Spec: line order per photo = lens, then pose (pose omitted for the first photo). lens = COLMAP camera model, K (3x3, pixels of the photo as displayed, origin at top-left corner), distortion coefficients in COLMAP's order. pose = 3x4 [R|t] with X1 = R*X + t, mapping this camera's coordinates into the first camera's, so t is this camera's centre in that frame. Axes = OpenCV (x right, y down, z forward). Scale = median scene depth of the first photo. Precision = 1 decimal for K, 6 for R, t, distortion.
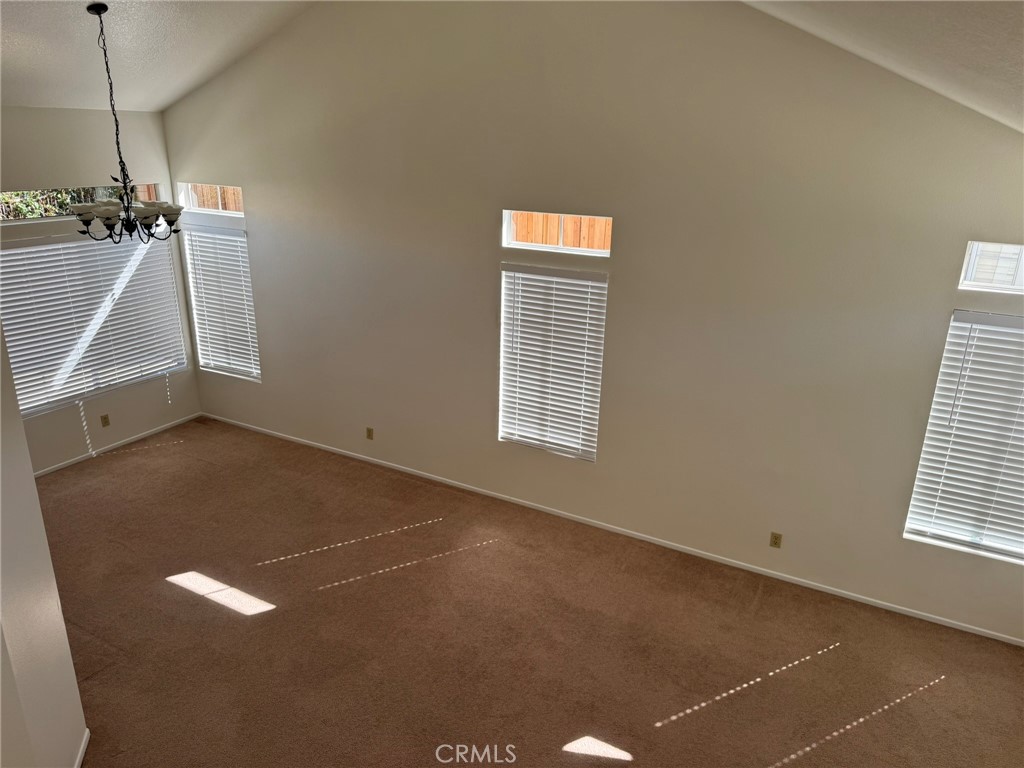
lens RADIAL K [[705.7, 0, 515.5], [0, 705.7, 384.6], [0, 0, 1]] dist [0.083284, -0.106530]
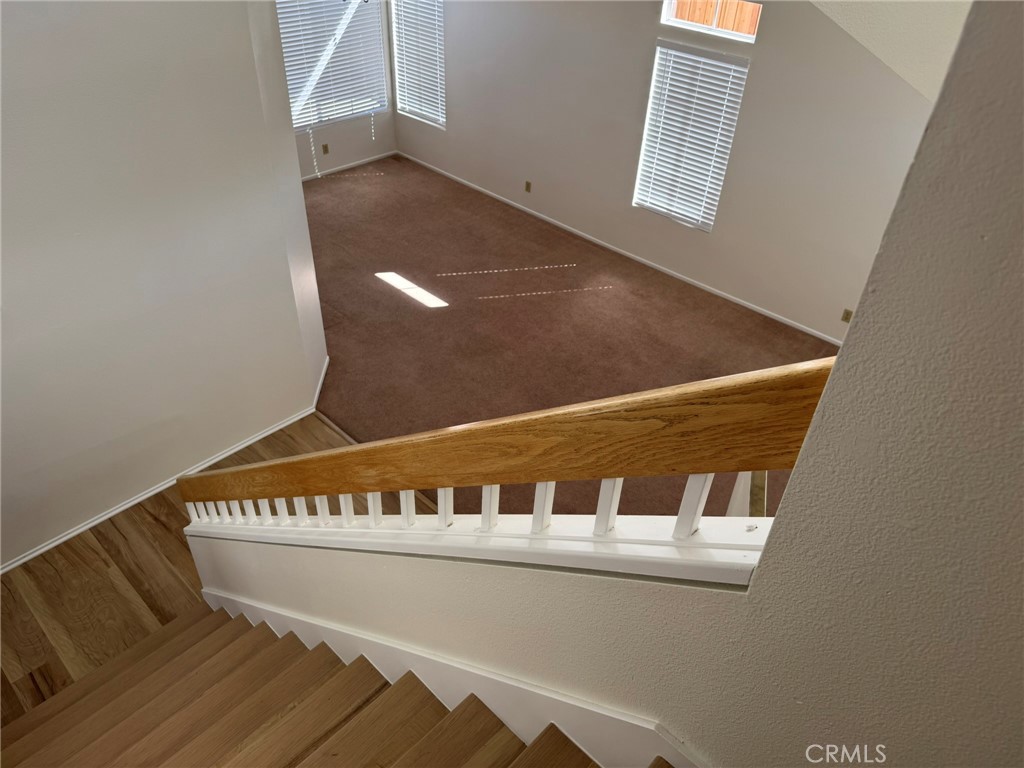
lens RADIAL K [[705.7, 0, 513.3], [0, 705.7, 388.0], [0, 0, 1]] dist [0.083284, -0.106530]
pose [[0.964490, 0.175944, -0.196985, 0.075297], [-0.103119, 0.937472, 0.332436, -0.008474], [0.243158, -0.300318, 0.922325, -0.240098]]
